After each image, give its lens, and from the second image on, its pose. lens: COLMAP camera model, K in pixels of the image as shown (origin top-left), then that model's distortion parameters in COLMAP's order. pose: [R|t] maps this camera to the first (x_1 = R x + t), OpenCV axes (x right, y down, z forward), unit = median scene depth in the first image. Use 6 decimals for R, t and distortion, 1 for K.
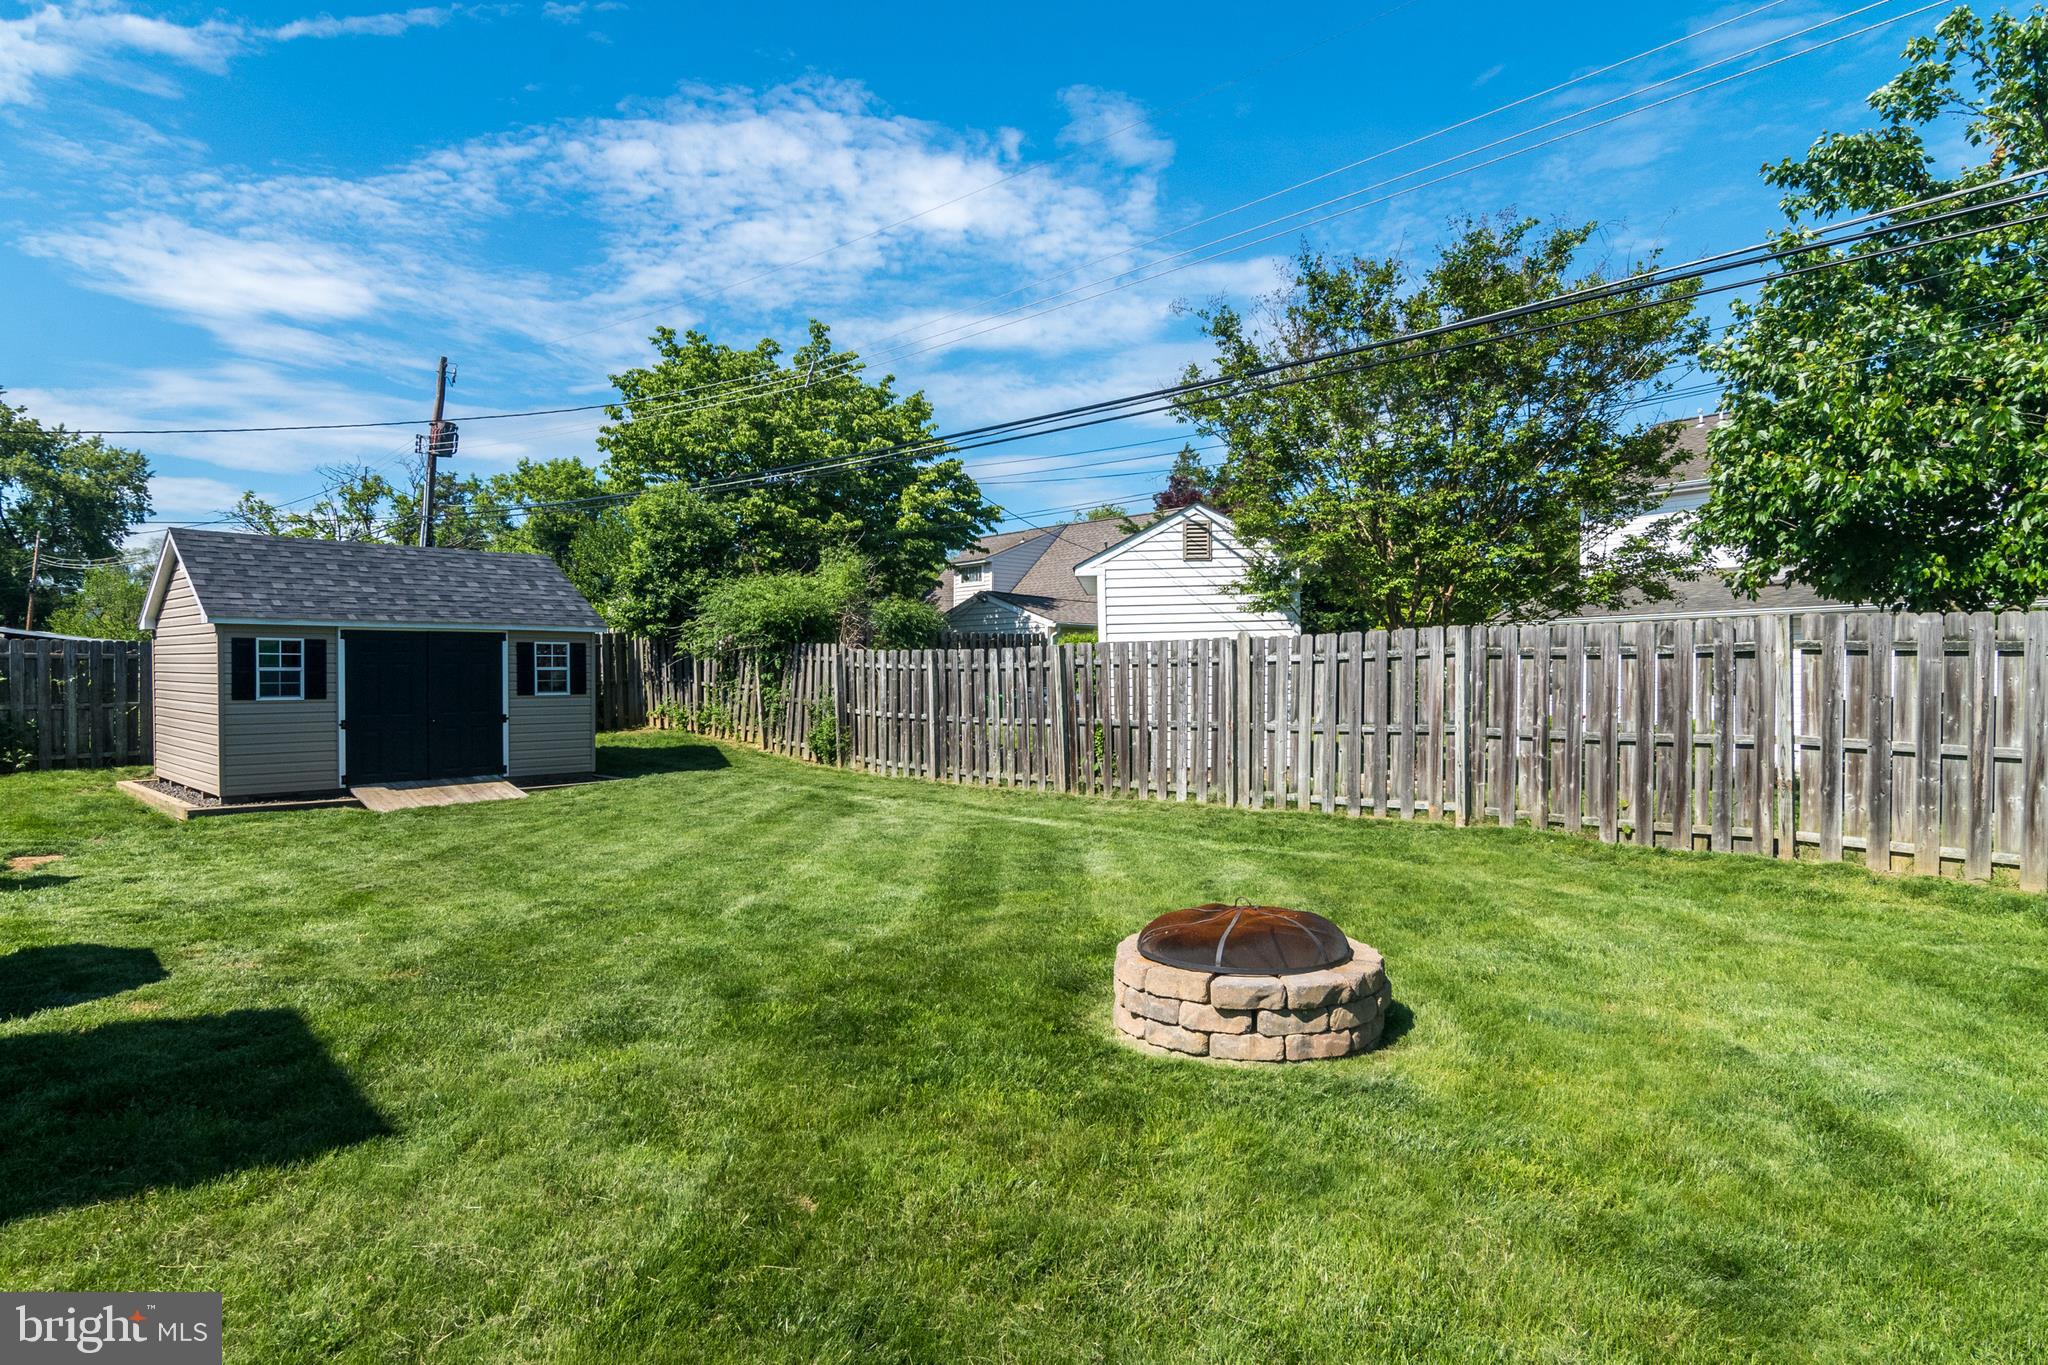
lens RADIAL K [[1183.4, 0, 1034.9], [0, 1183.4, 687.8], [0, 0, 1]] dist [0.003999, -0.002689]
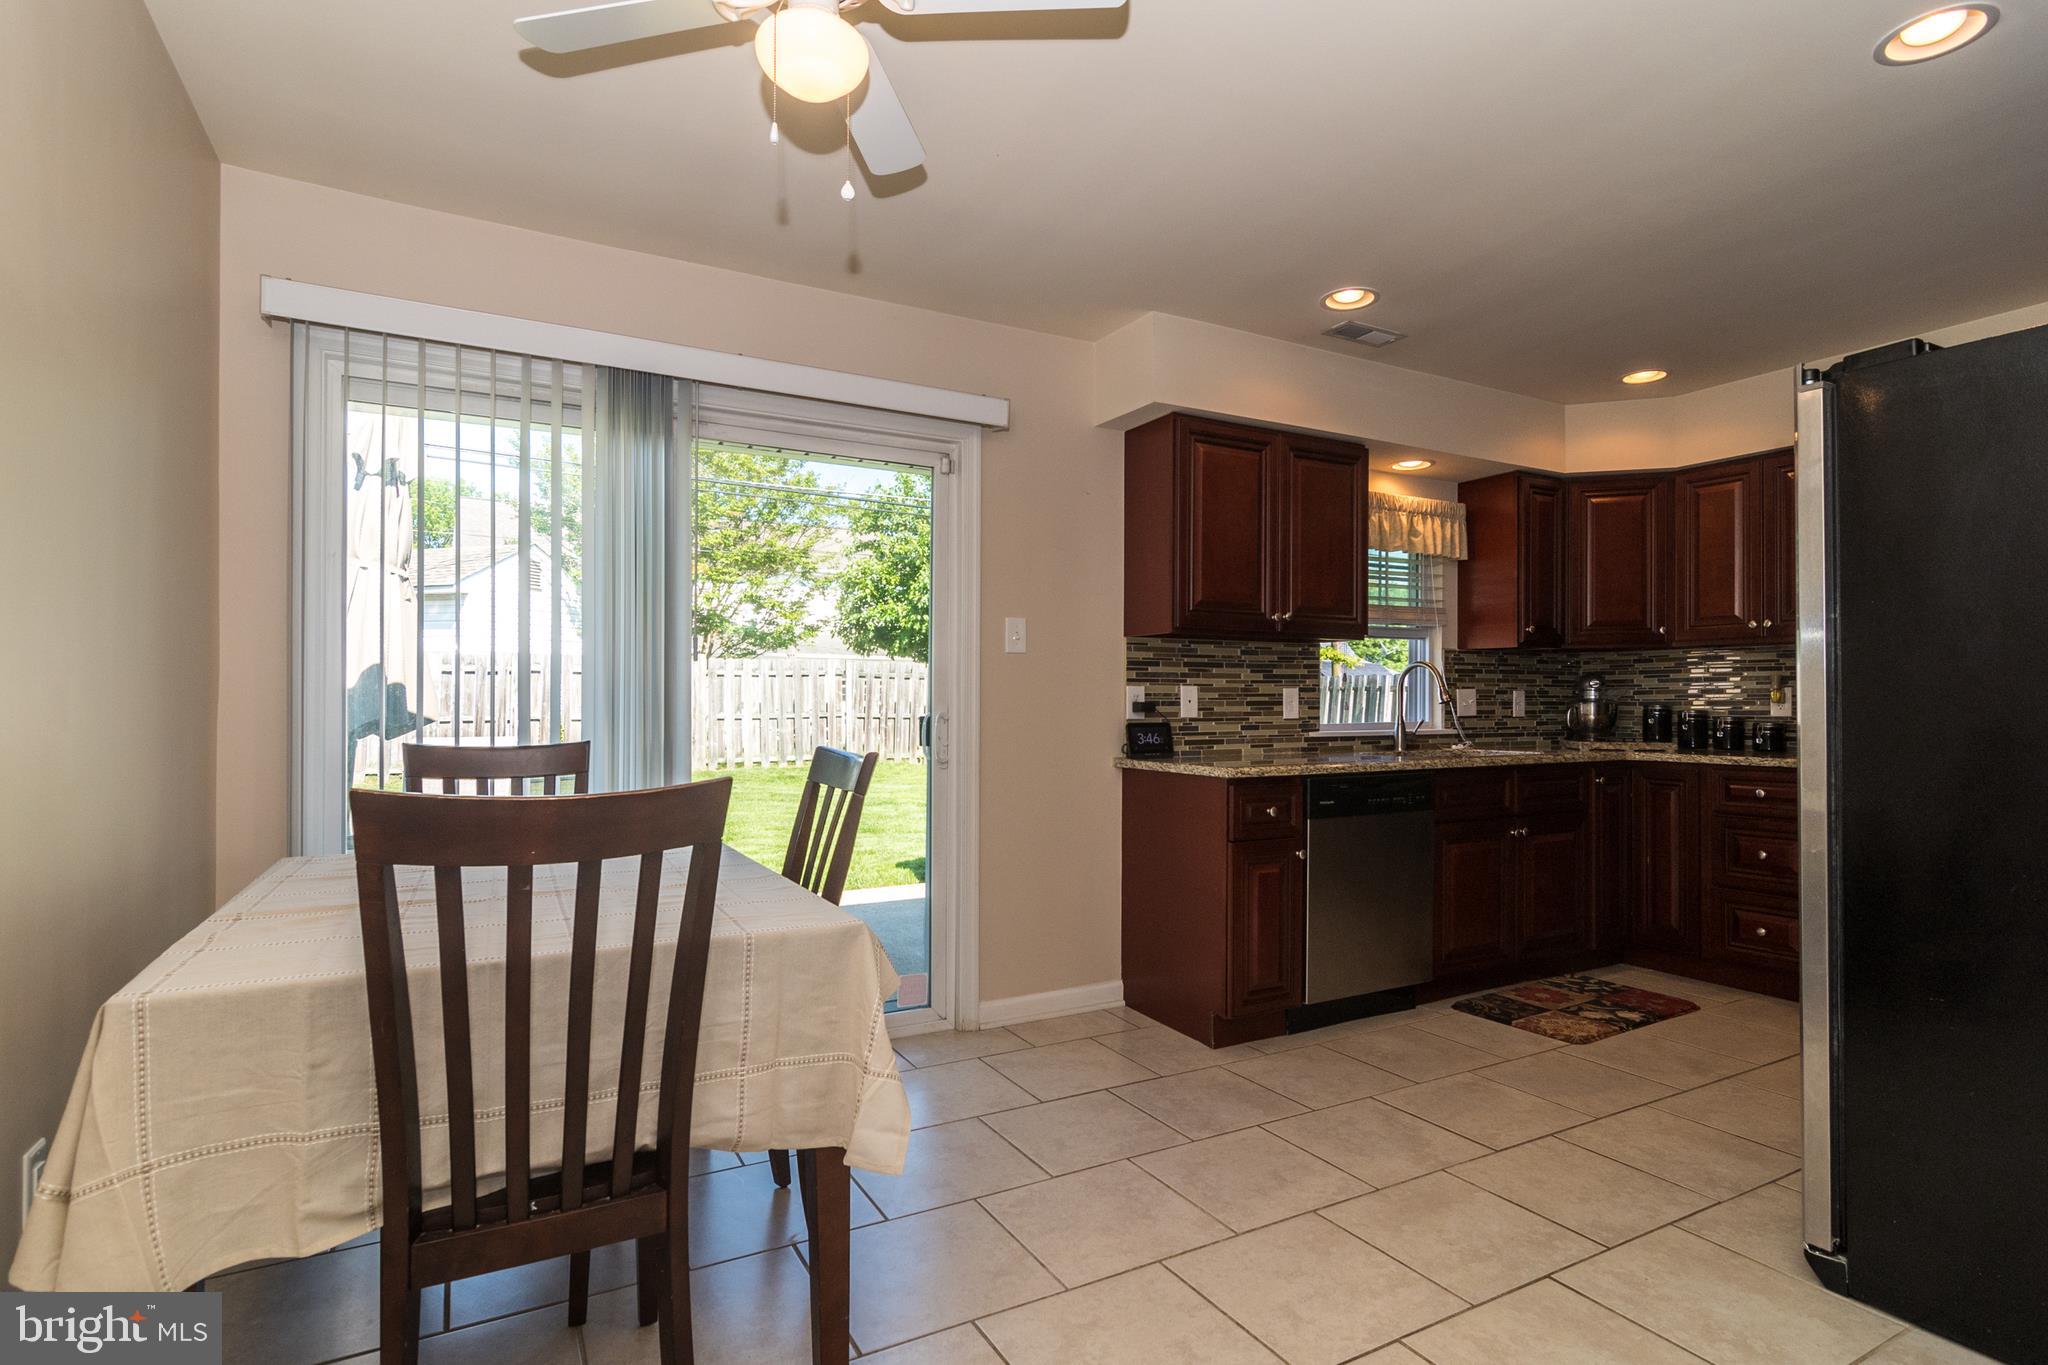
lens RADIAL K [[1016.2, 0, 1050.8], [0, 1016.2, 694.9], [0, 0, 1]] dist [0.000488, 0.004930]
pose [[0.198143, 0.010155, 0.980121, -0.782550], [-0.001170, 0.999948, -0.010124, 0.013359], [-0.980172, 0.000859, 0.198145, 0.234342]]
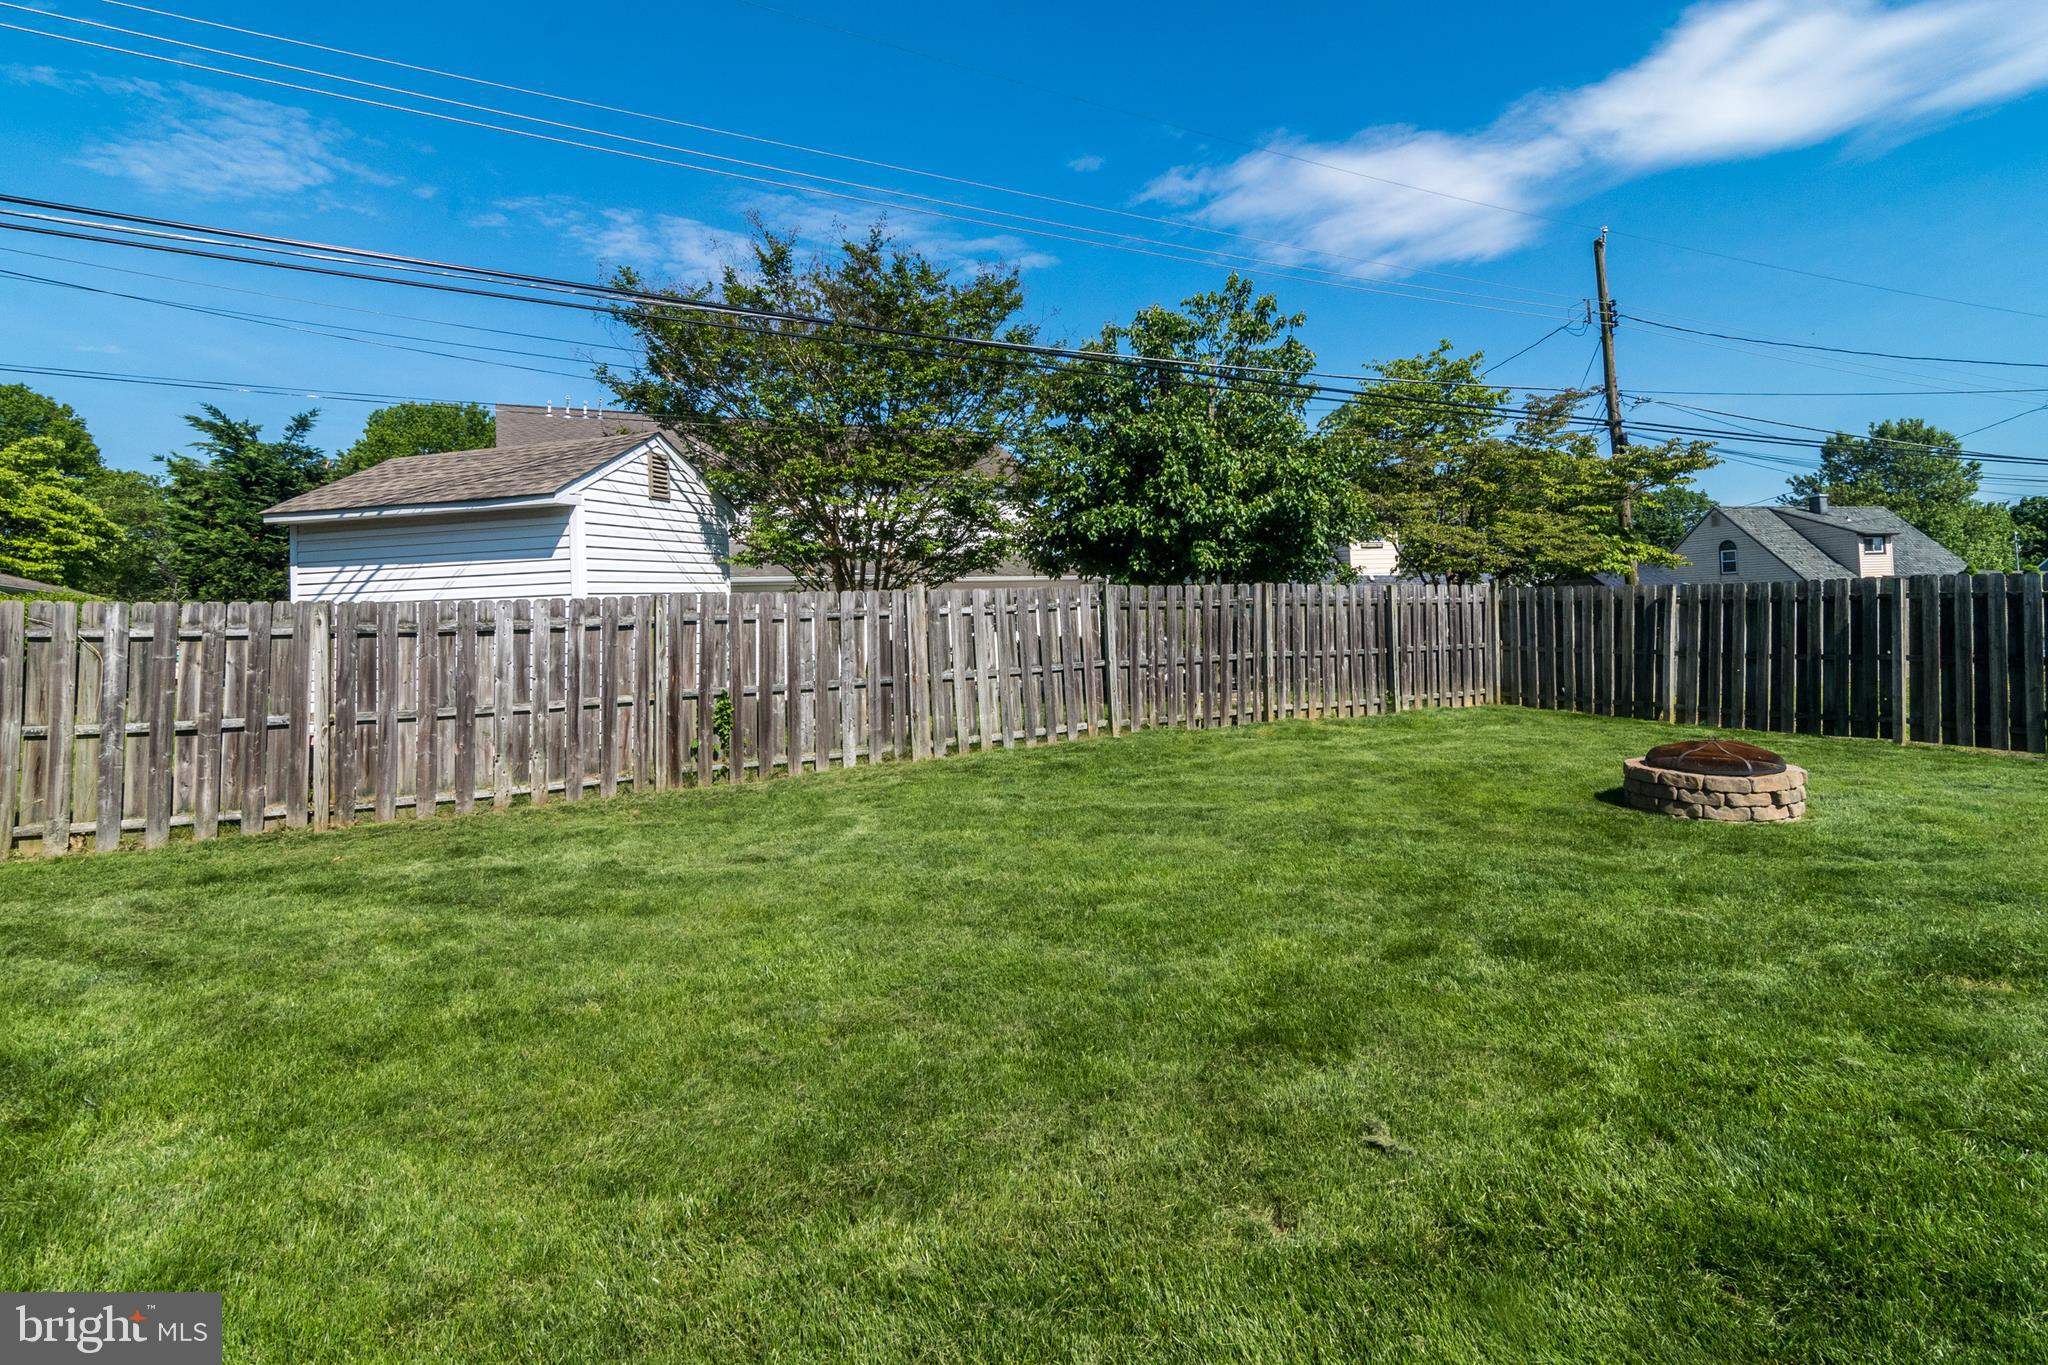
lens RADIAL K [[1016.2, 0, 1047.1], [0, 1016.2, 594.3], [0, 0, 1]] dist [0.000488, 0.004930]
pose [[0.203012, 0.017158, 0.979026, -0.504455], [0.034958, 0.999082, -0.024758, -0.010953], [-0.978552, 0.039251, 0.202226, 0.554818]]
